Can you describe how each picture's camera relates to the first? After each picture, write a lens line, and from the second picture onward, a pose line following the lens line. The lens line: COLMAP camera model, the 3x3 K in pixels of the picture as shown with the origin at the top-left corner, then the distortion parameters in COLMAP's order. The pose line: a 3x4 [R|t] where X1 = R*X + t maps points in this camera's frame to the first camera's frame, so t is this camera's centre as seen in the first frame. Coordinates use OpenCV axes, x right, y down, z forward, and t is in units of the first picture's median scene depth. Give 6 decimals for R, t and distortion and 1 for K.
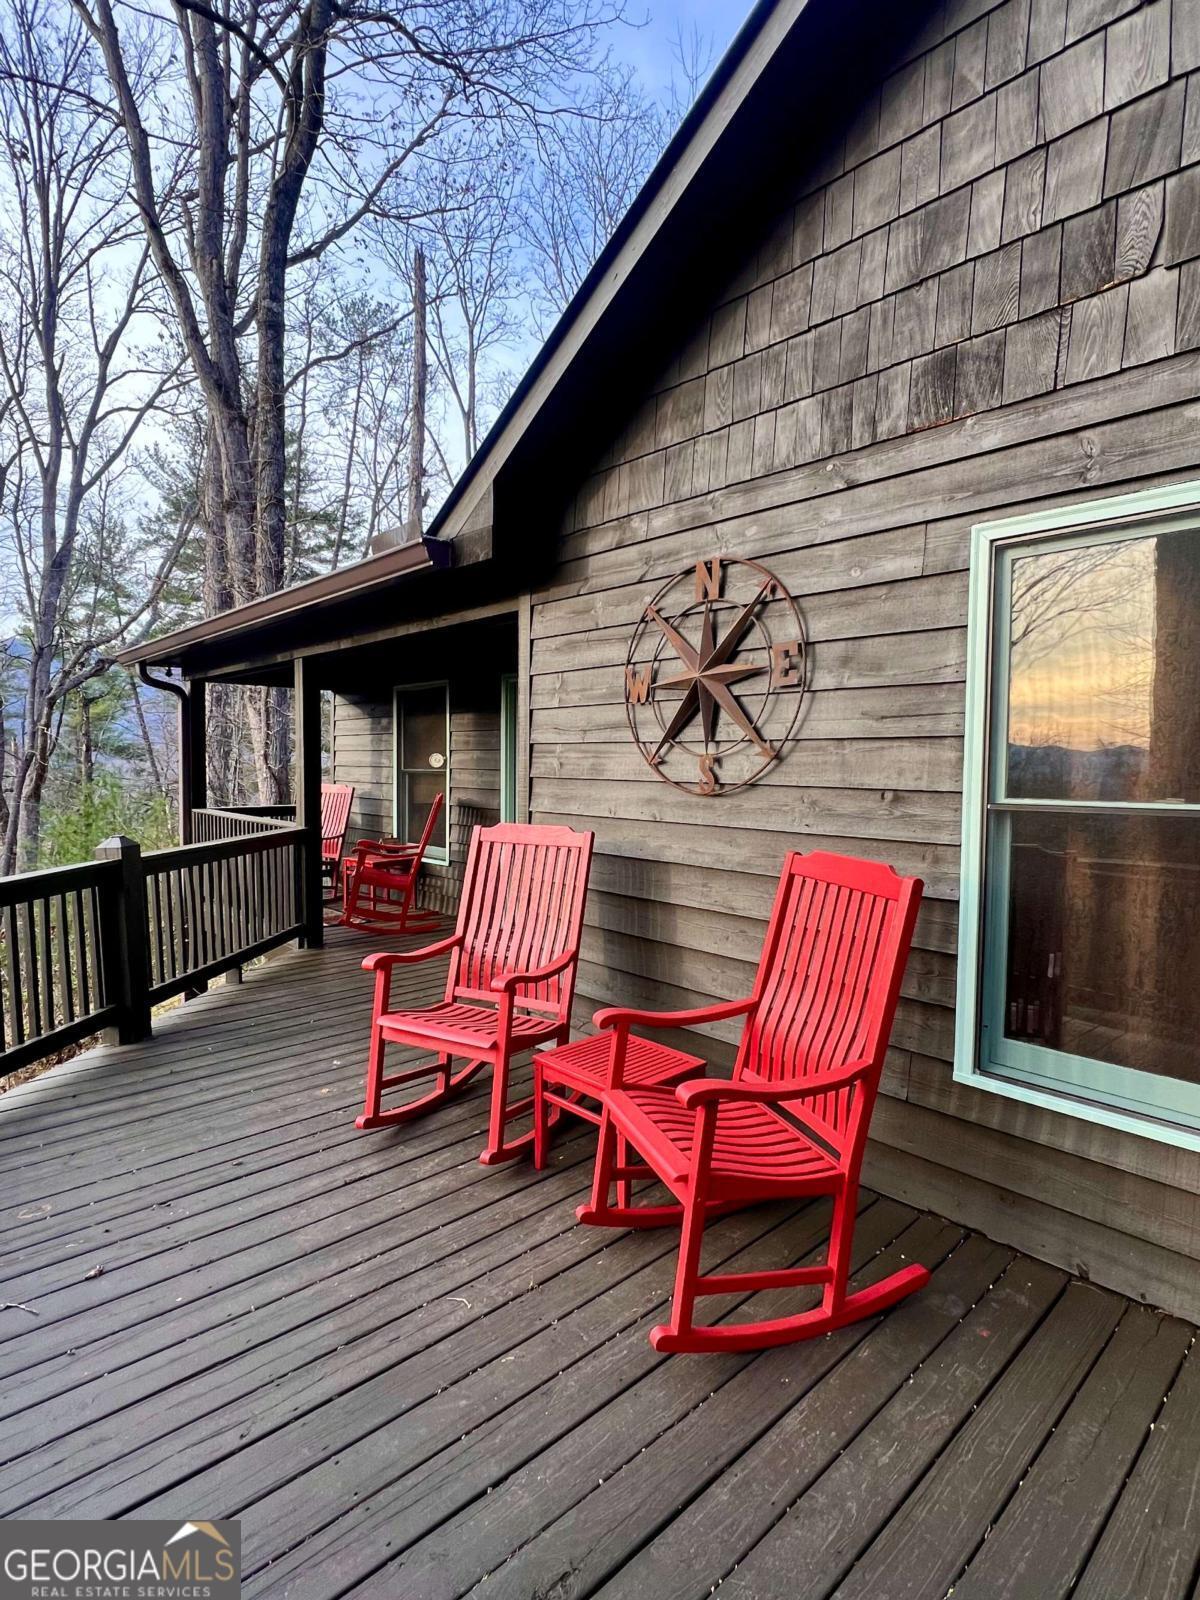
lens RADIAL K [[806.6, 0, 607.1], [0, 806.6, 801.6], [0, 0, 1]] dist [-0.019153, -0.002732]
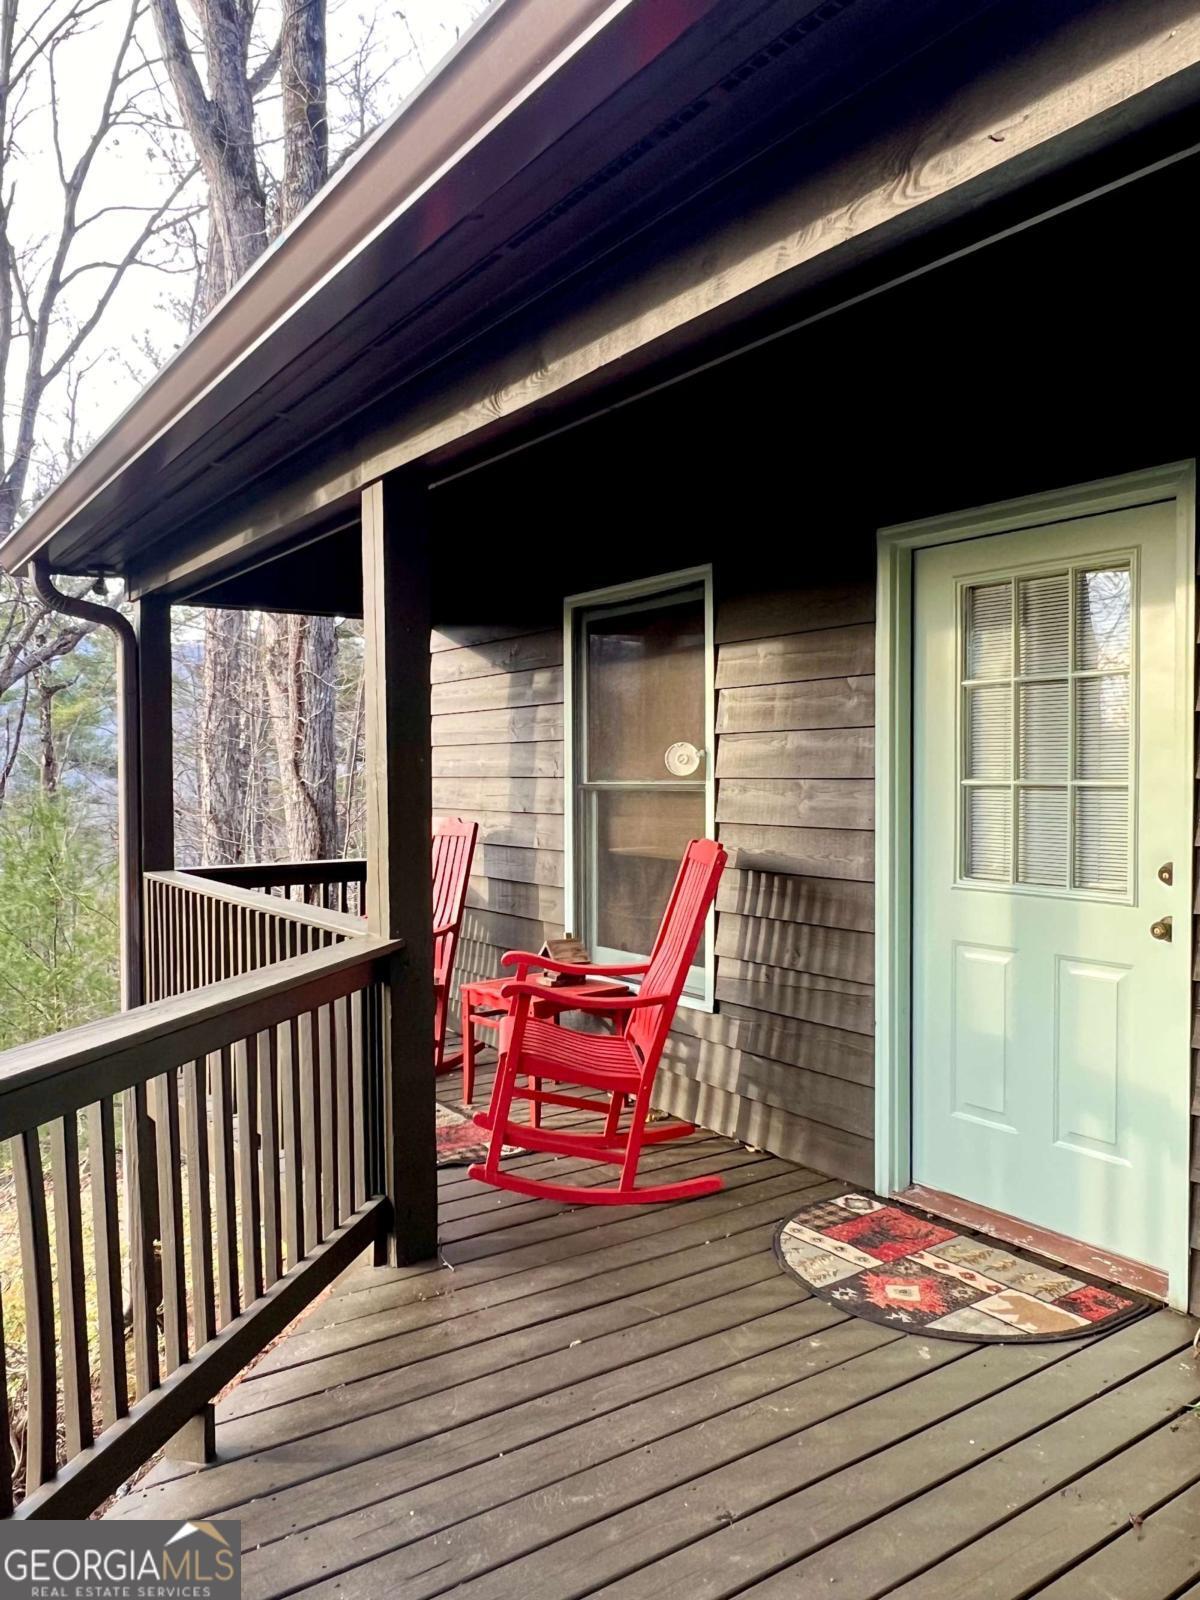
lens RADIAL K [[1171.3, 0, 598.4], [0, 1171.3, 804.5], [0, 0, 1]] dist [-0.021966, -0.009271]
pose [[0.988351, -0.011490, -0.151756, -0.143460], [0.008017, 0.999692, -0.023481, -0.012066], [0.151979, 0.021991, 0.988139, 0.347256]]
